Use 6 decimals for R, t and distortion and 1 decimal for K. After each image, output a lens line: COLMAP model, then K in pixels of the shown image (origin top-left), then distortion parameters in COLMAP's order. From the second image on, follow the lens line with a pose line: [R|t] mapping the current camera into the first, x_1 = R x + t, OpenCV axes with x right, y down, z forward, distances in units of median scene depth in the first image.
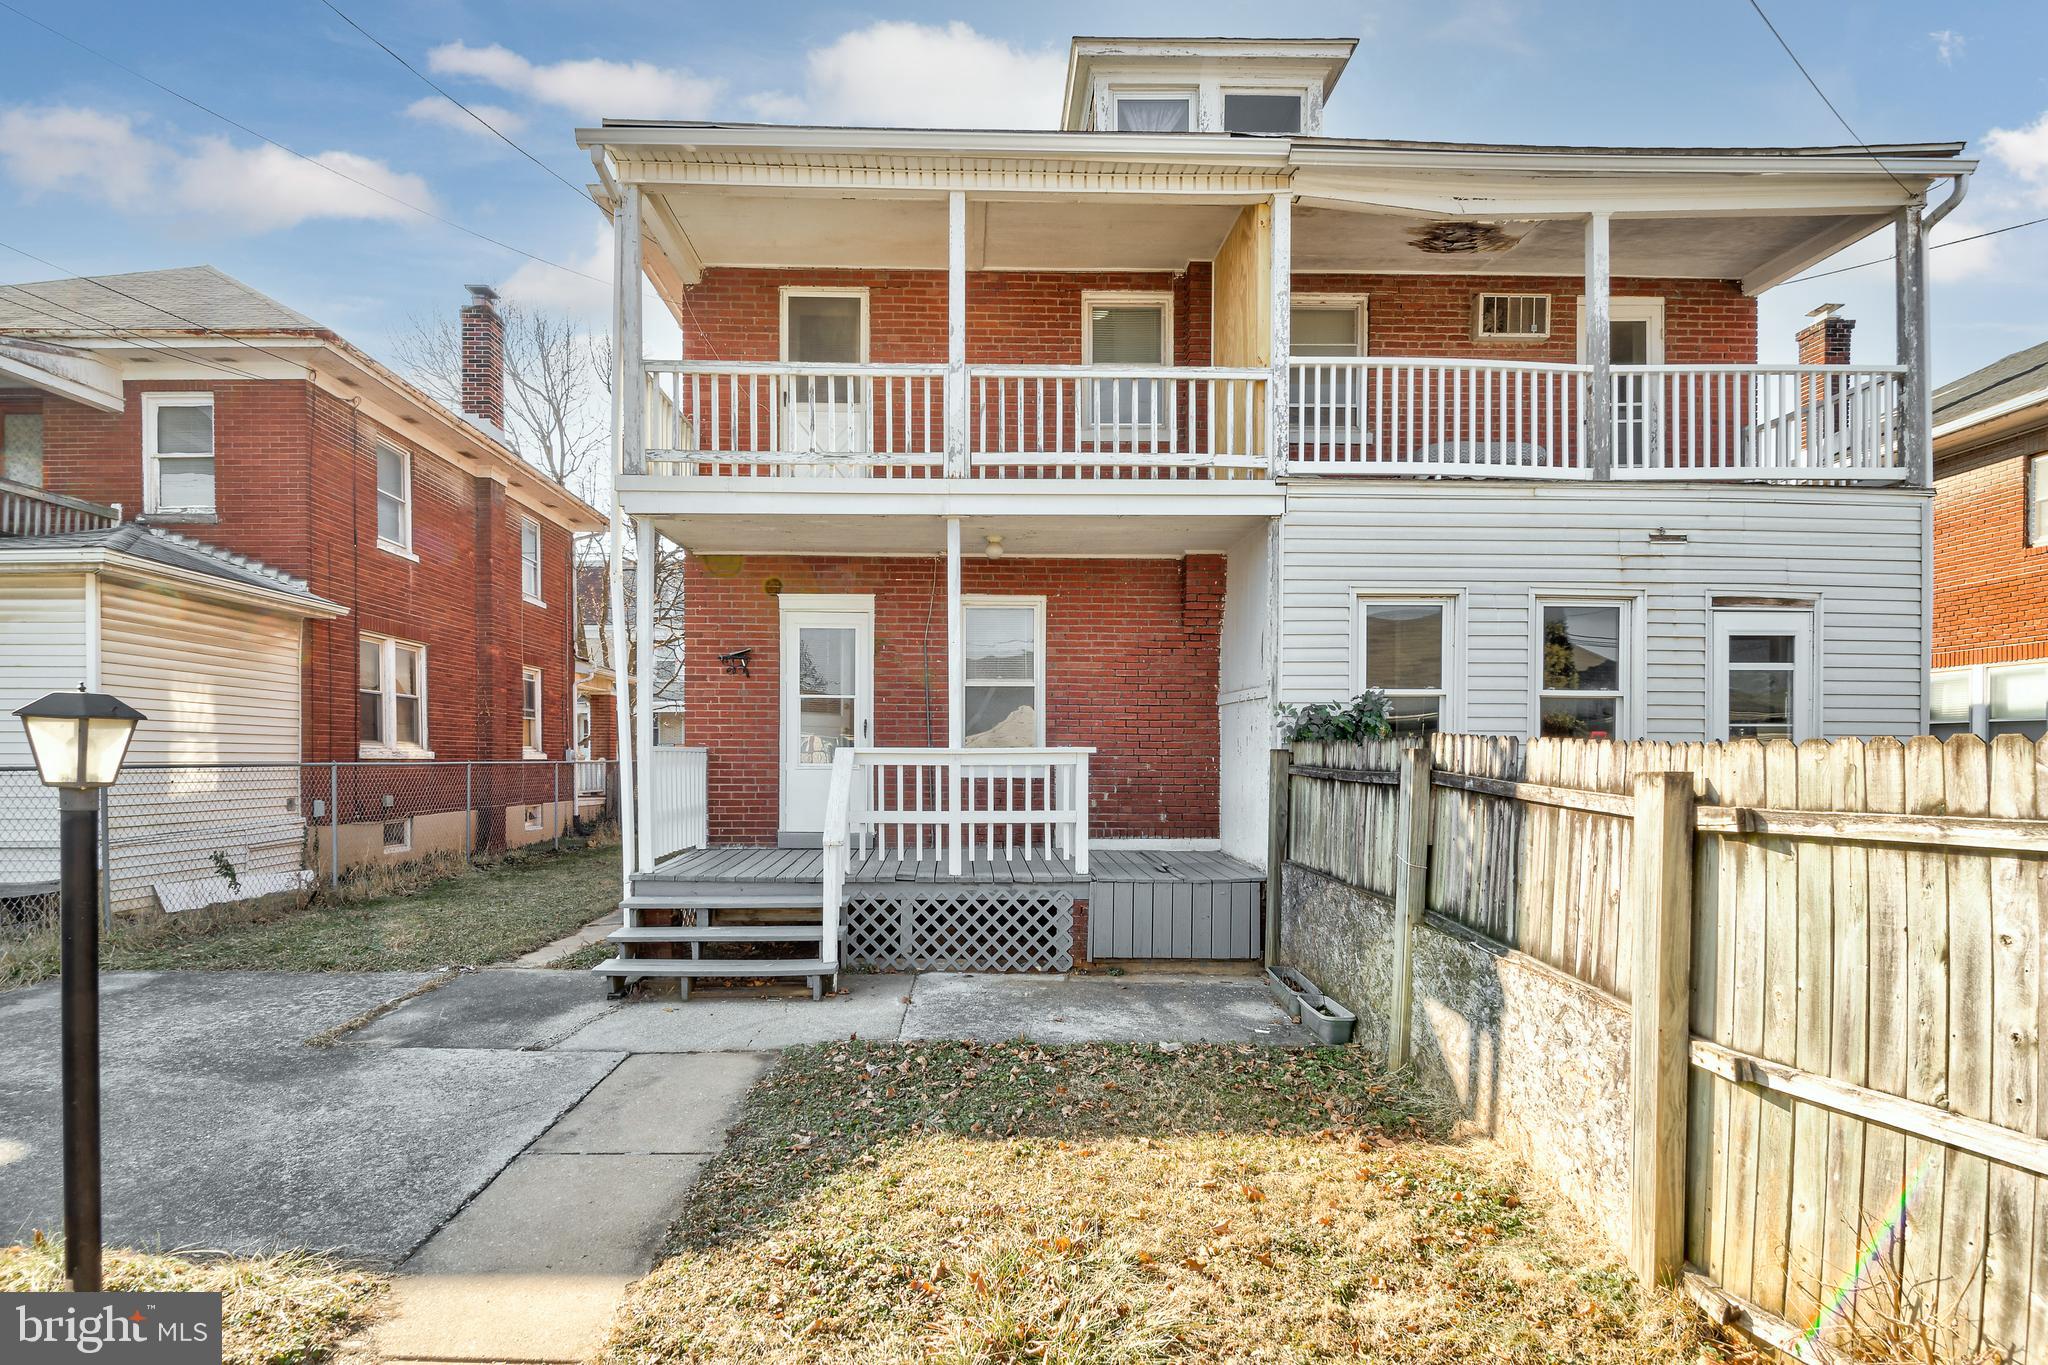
lens RADIAL K [[1049.5, 0, 963.3], [0, 1049.5, 786.1], [0, 0, 1]] dist [-0.001982, -0.002377]
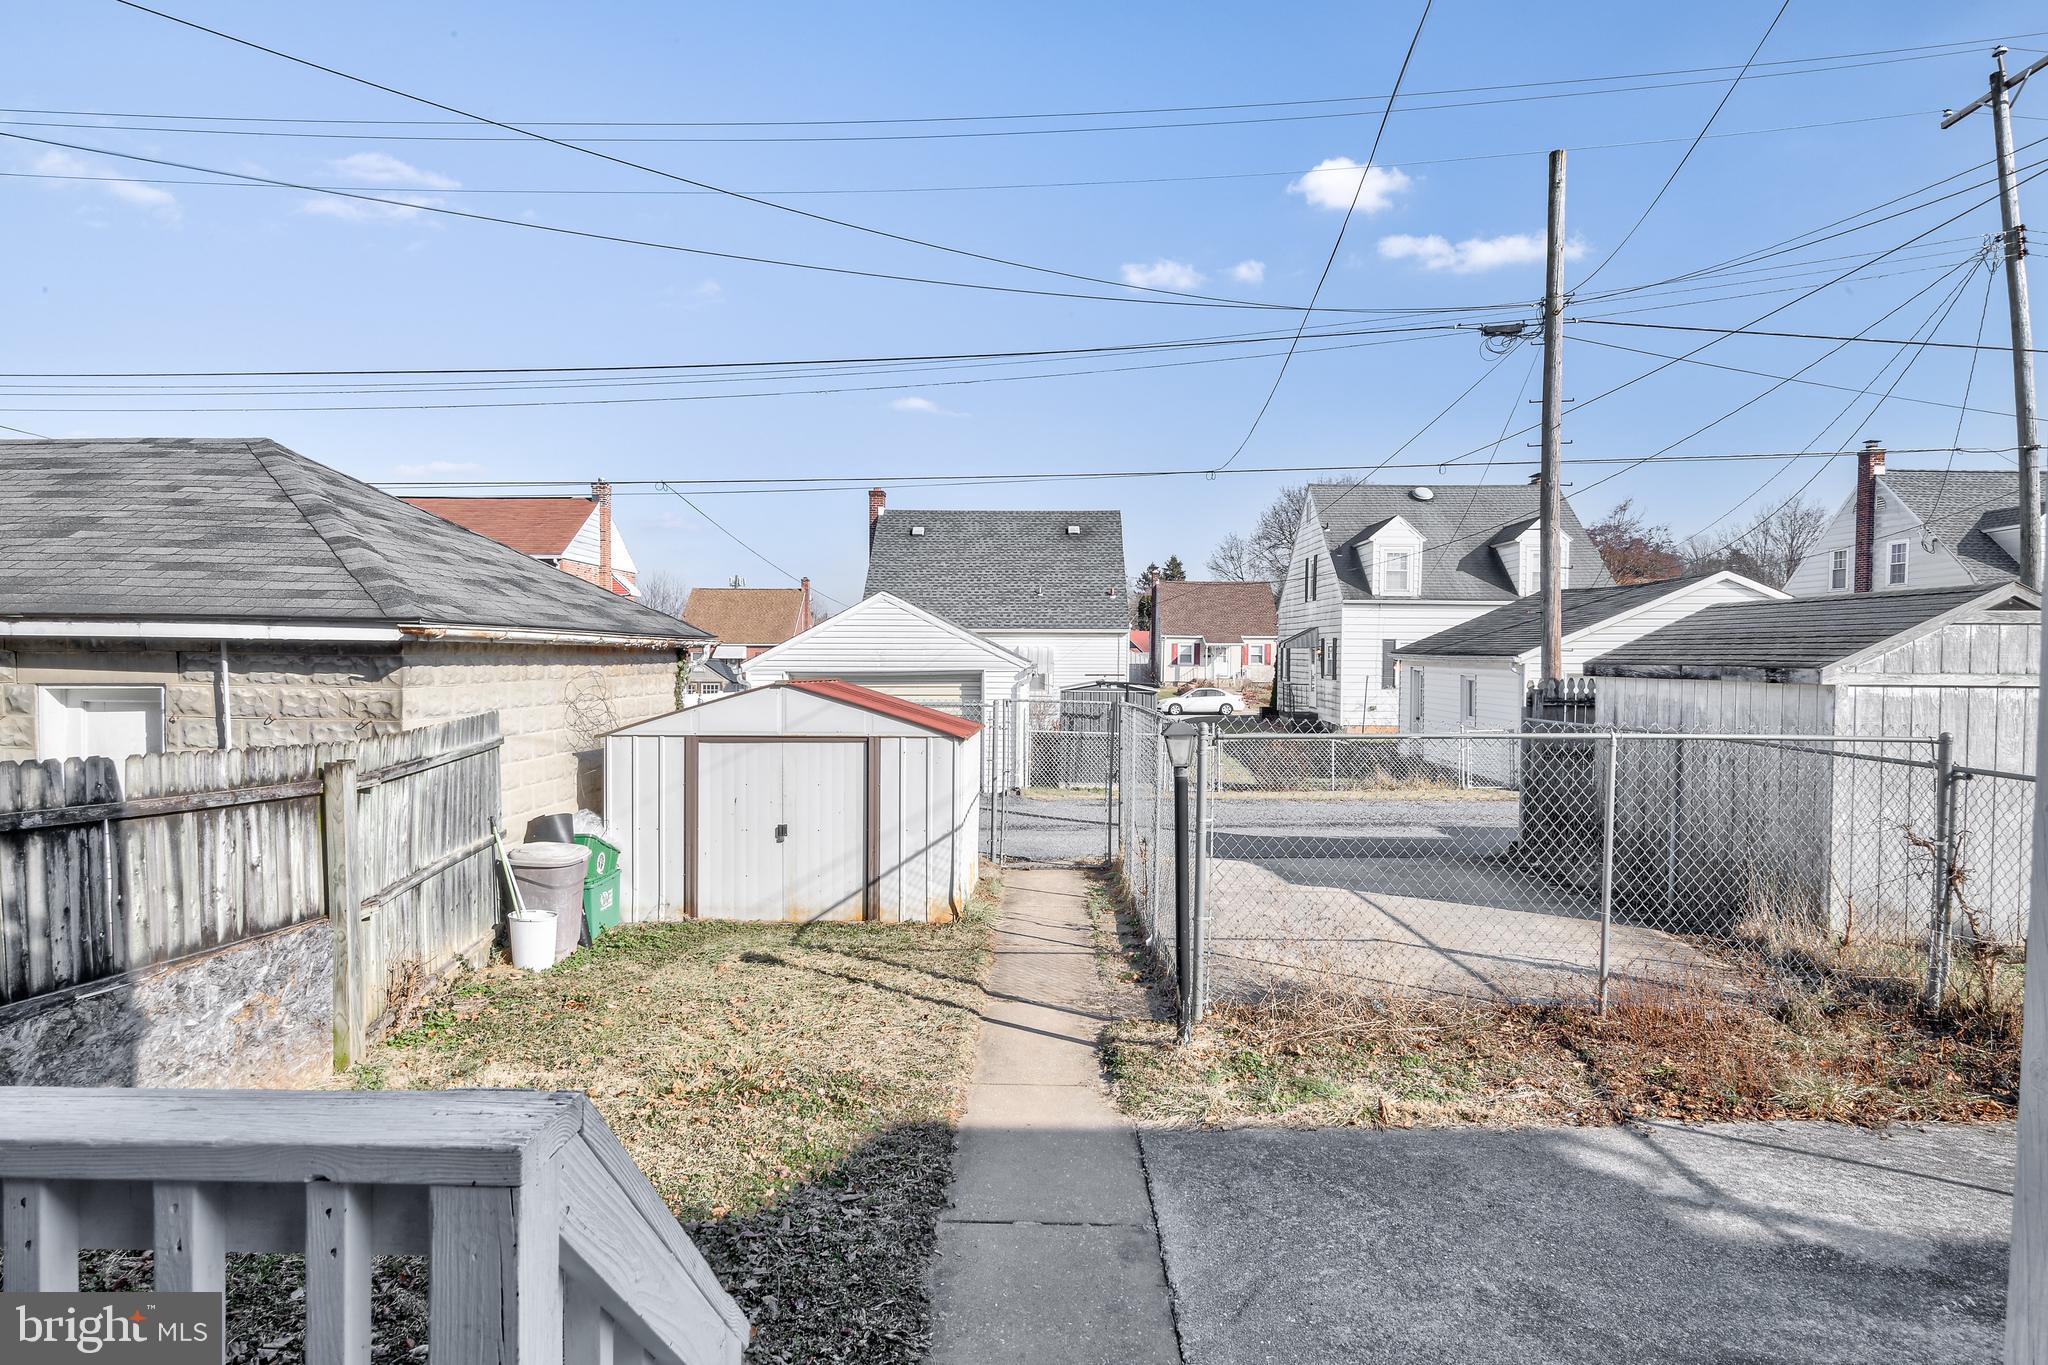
lens RADIAL K [[1196.3, 0, 1007.7], [0, 1196.3, 680.2], [0, 0, 1]] dist [0.022104, -0.009870]
pose [[-0.999314, -0.010517, 0.035509, -0.185350], [-0.008768, 0.998757, 0.049068, -0.098409], [-0.035981, 0.048723, -0.998164, 1.147669]]
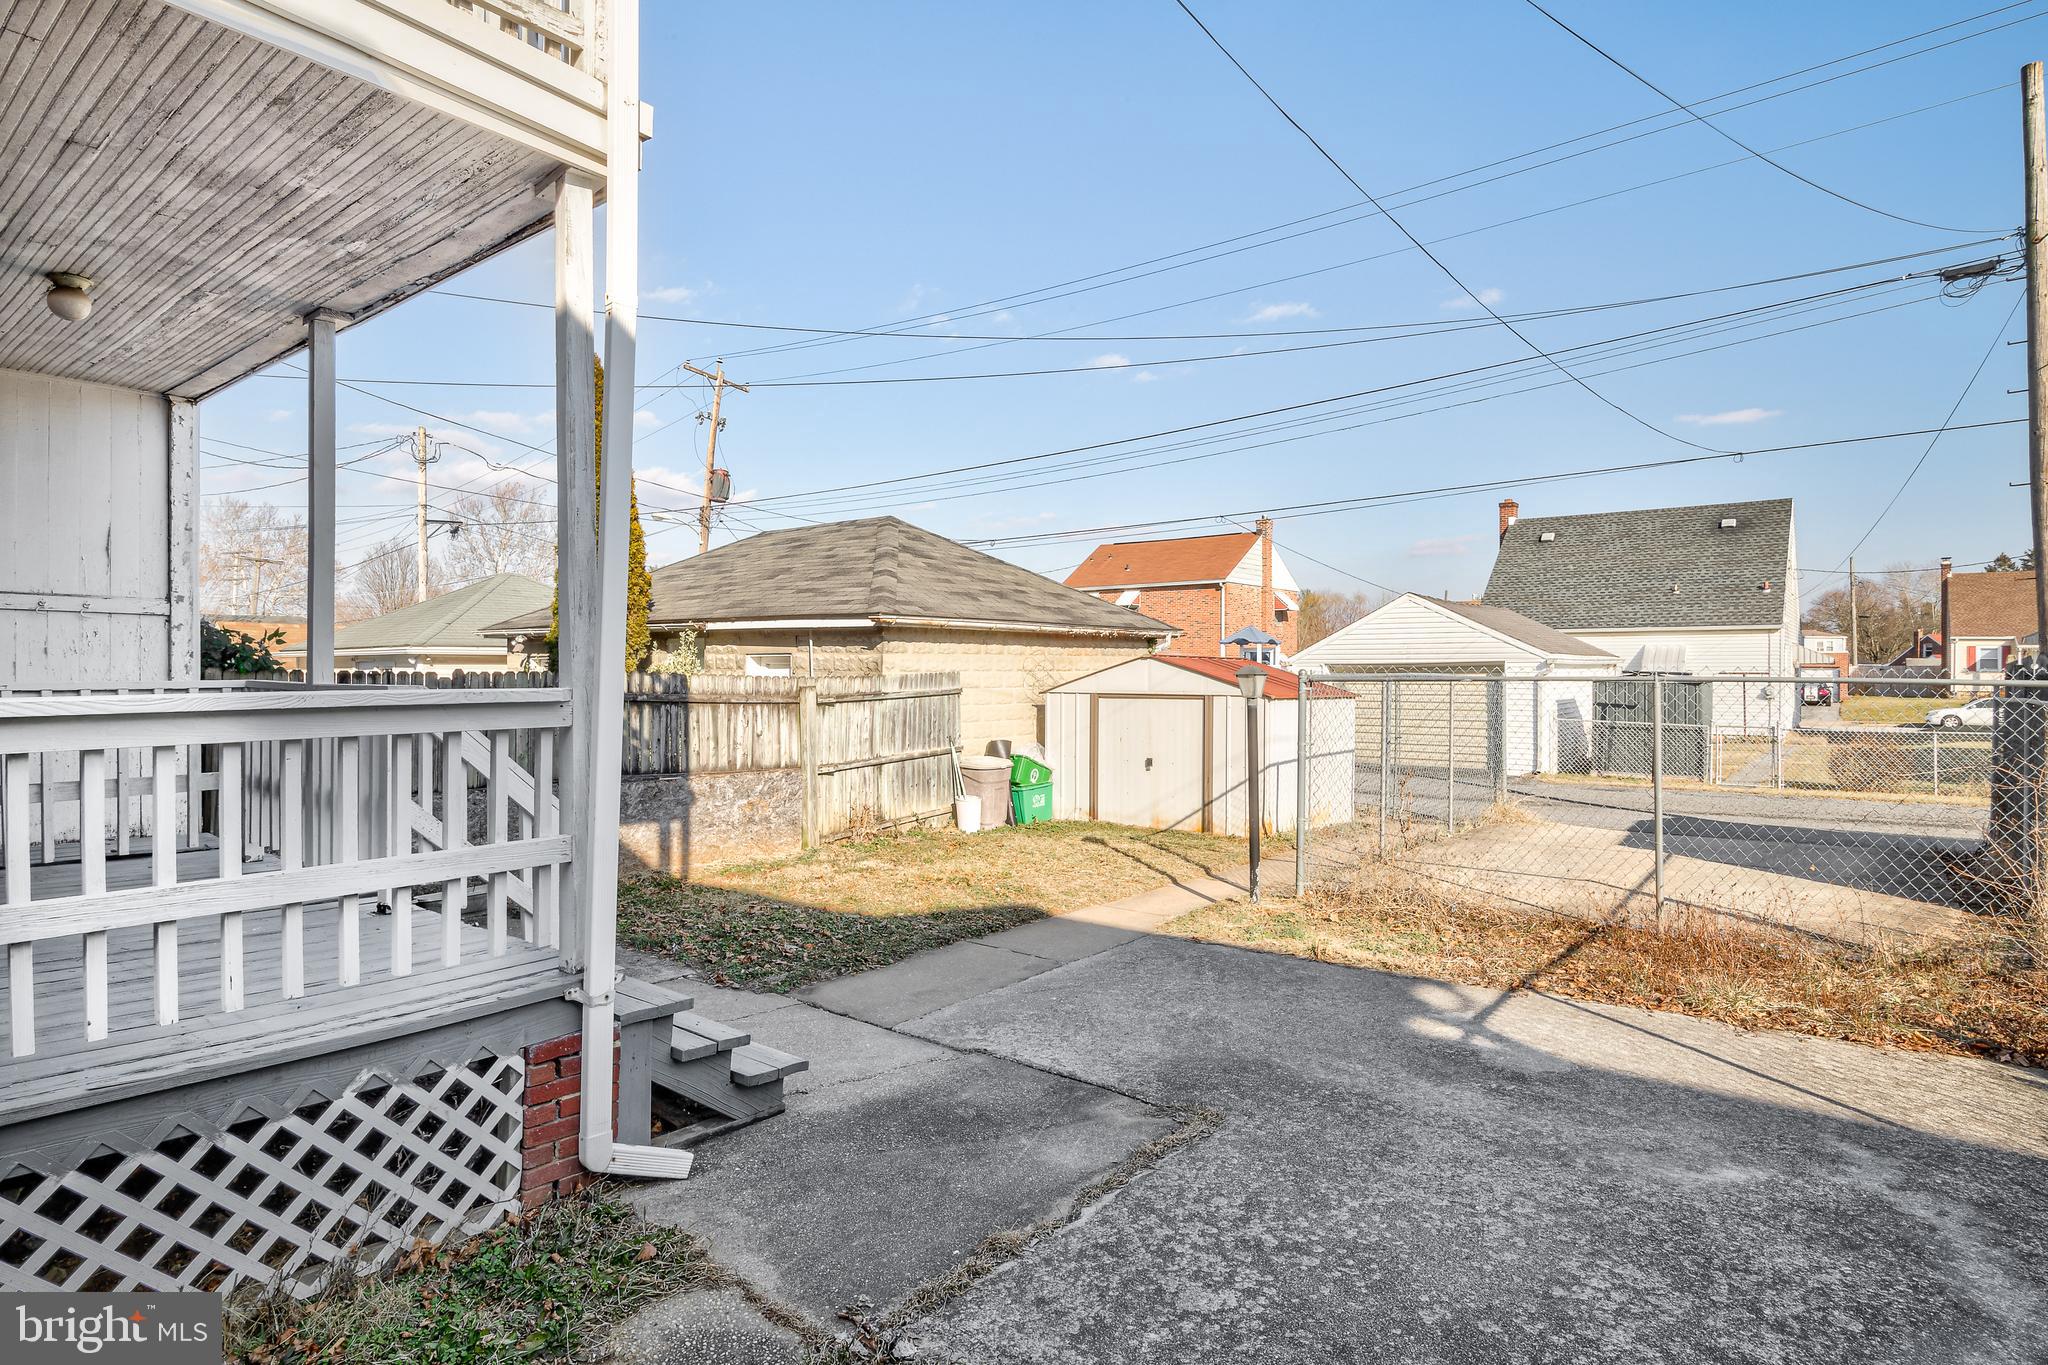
lens RADIAL K [[1073.8, 0, 1015.5], [0, 1073.8, 653.1], [0, 0, 1]] dist [0.000028, -0.010921]
pose [[-0.778210, 0.003941, 0.627992, -0.741409], [0.014453, 0.999828, 0.011636, -0.056649], [-0.627838, 0.018131, -0.778133, 1.247917]]
